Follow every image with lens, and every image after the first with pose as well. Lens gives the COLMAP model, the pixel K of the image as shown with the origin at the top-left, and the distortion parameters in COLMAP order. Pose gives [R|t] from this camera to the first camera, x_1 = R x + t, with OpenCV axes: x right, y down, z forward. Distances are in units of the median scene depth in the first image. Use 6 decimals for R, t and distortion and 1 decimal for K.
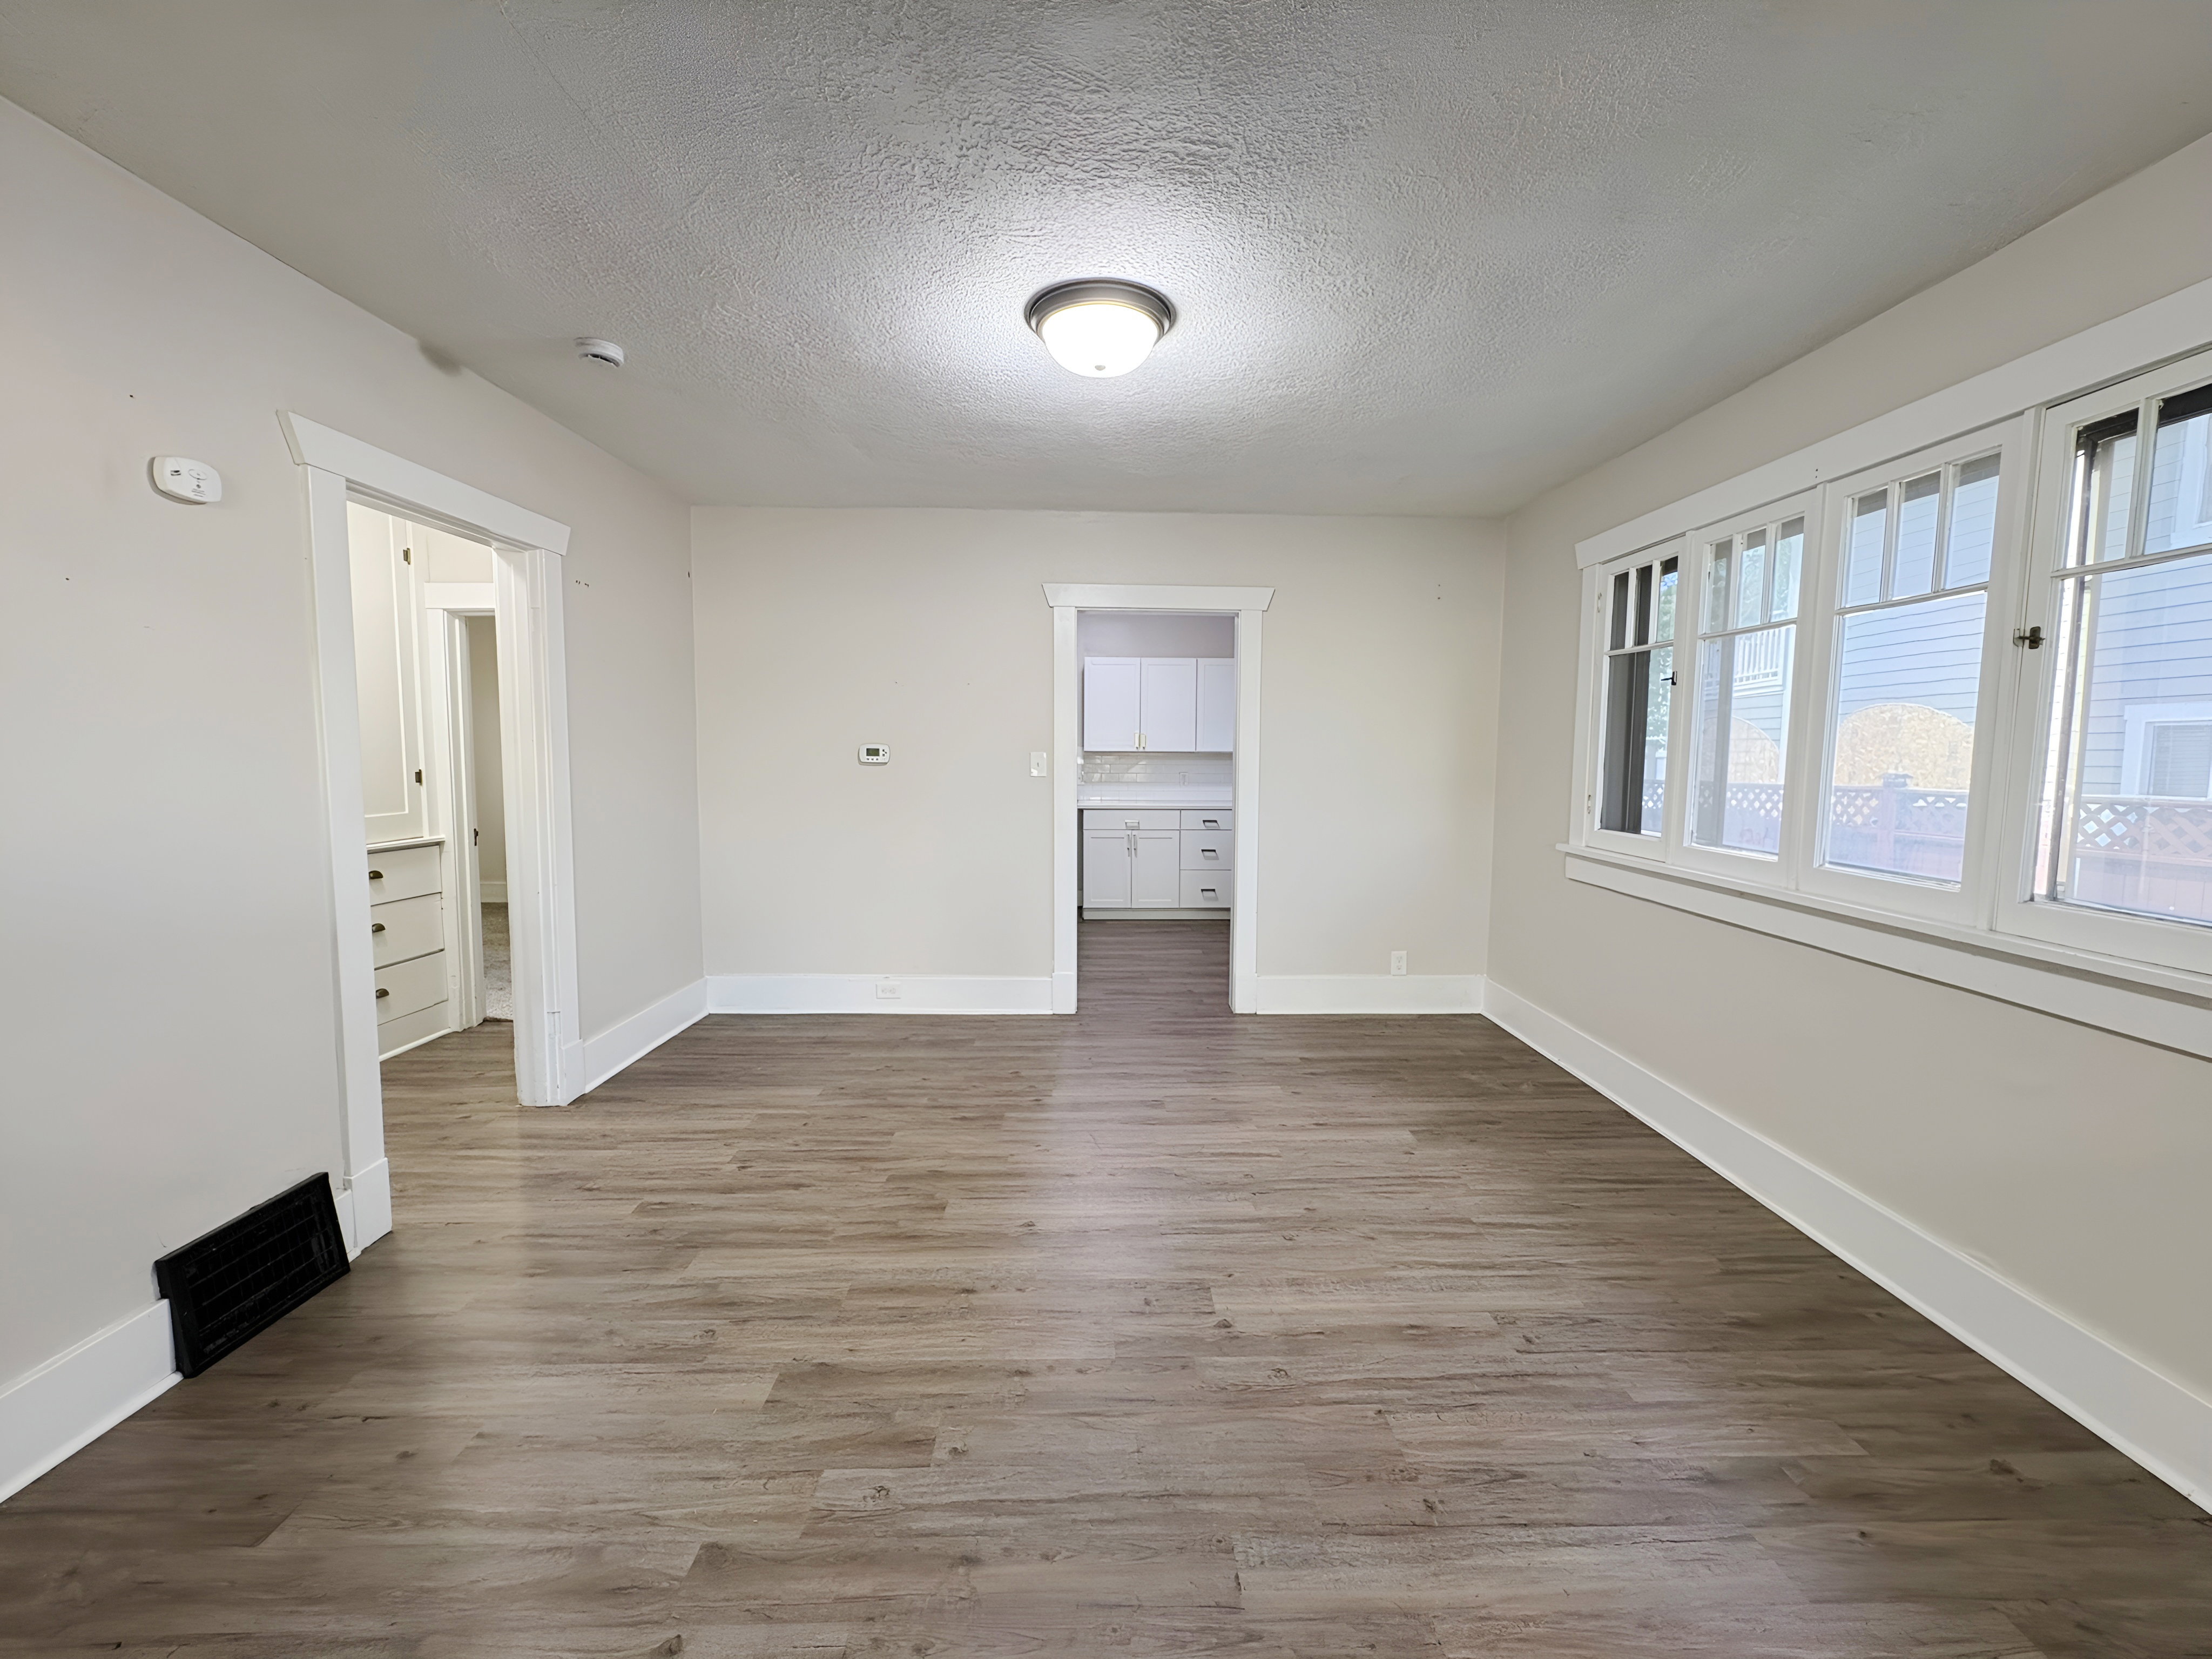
lens RADIAL K [[876.5, 0, 1111.3], [0, 876.5, 820.0], [0, 0, 1]] dist [0.000858, 0.000114]
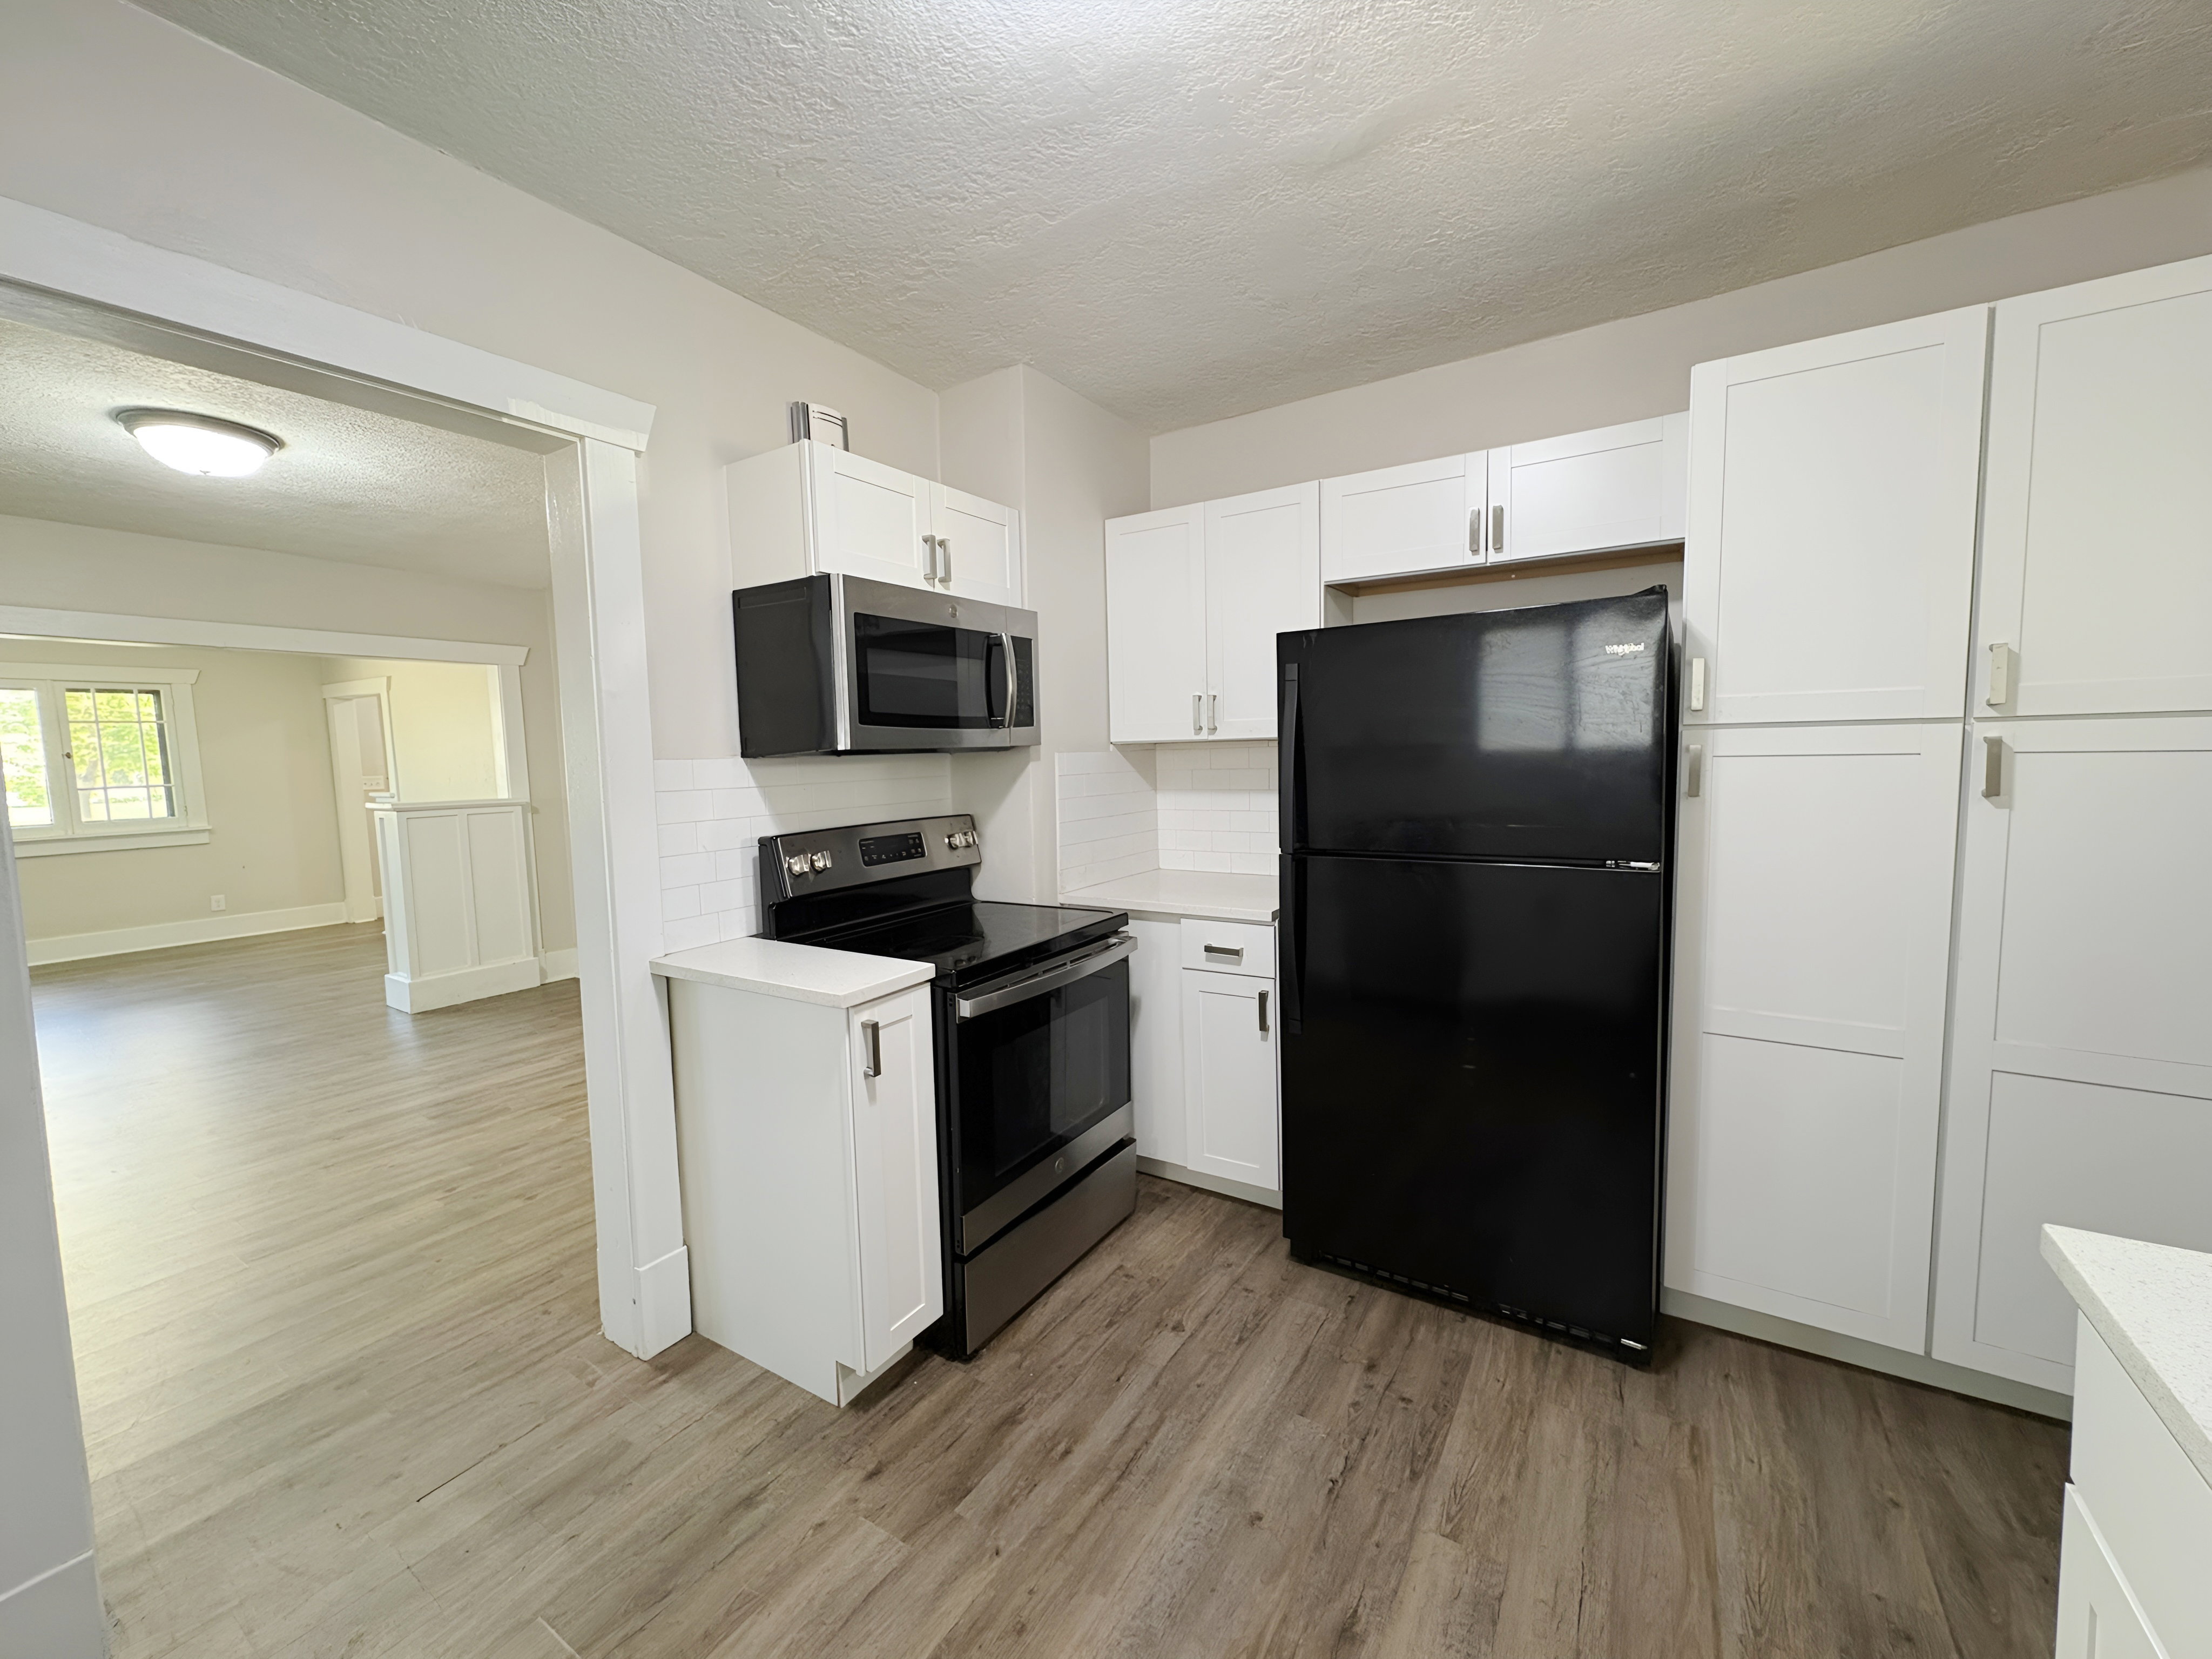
lens RADIAL K [[876.5, 0, 1111.3], [0, 876.5, 820.0], [0, 0, 1]] dist [0.000858, 0.000114]
pose [[-0.550070, 0.063351, -0.832712, 0.265627], [-0.048659, 0.992993, 0.107688, -0.168331], [0.833699, 0.099755, -0.543134, 2.094508]]
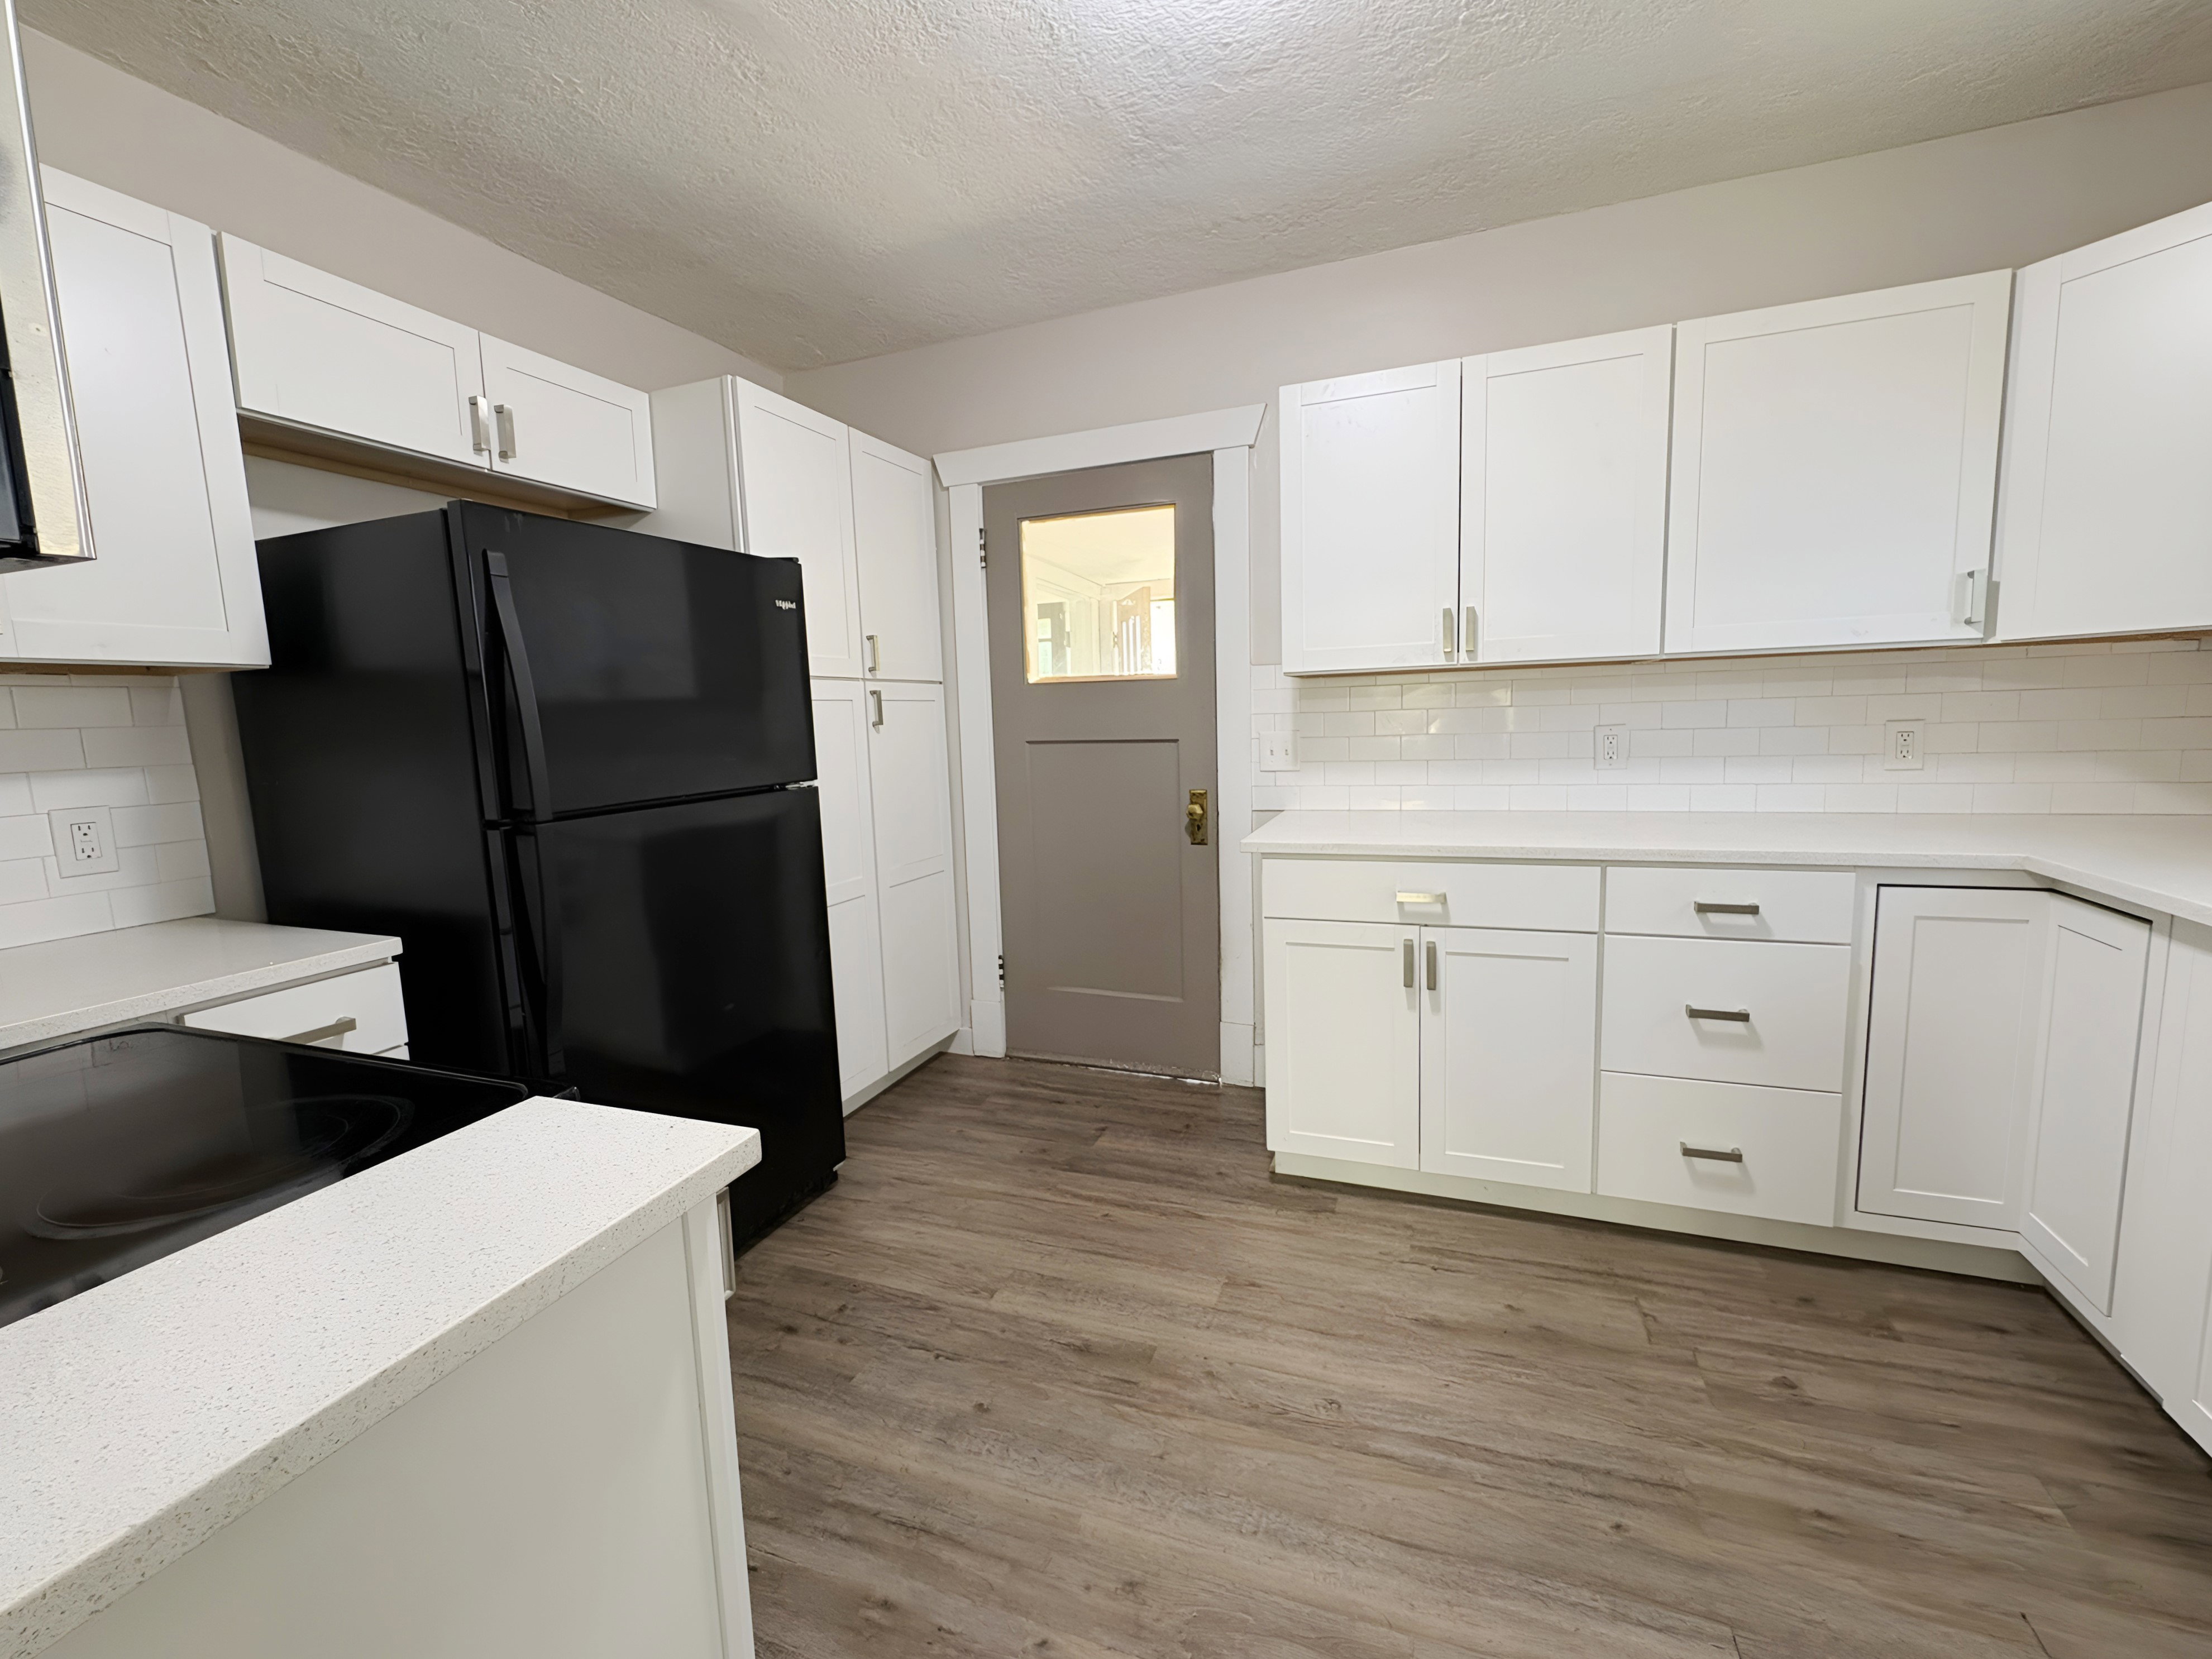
lens RADIAL K [[896.4, 0, 1116.1], [0, 896.4, 820.3], [0, 0, 1]] dist [-0.000050, -0.000115]
pose [[0.925993, 0.002918, -0.377529, 0.091929], [0.014635, 0.998941, 0.043616, -0.087068], [0.377256, -0.045913, 0.924970, 1.451066]]
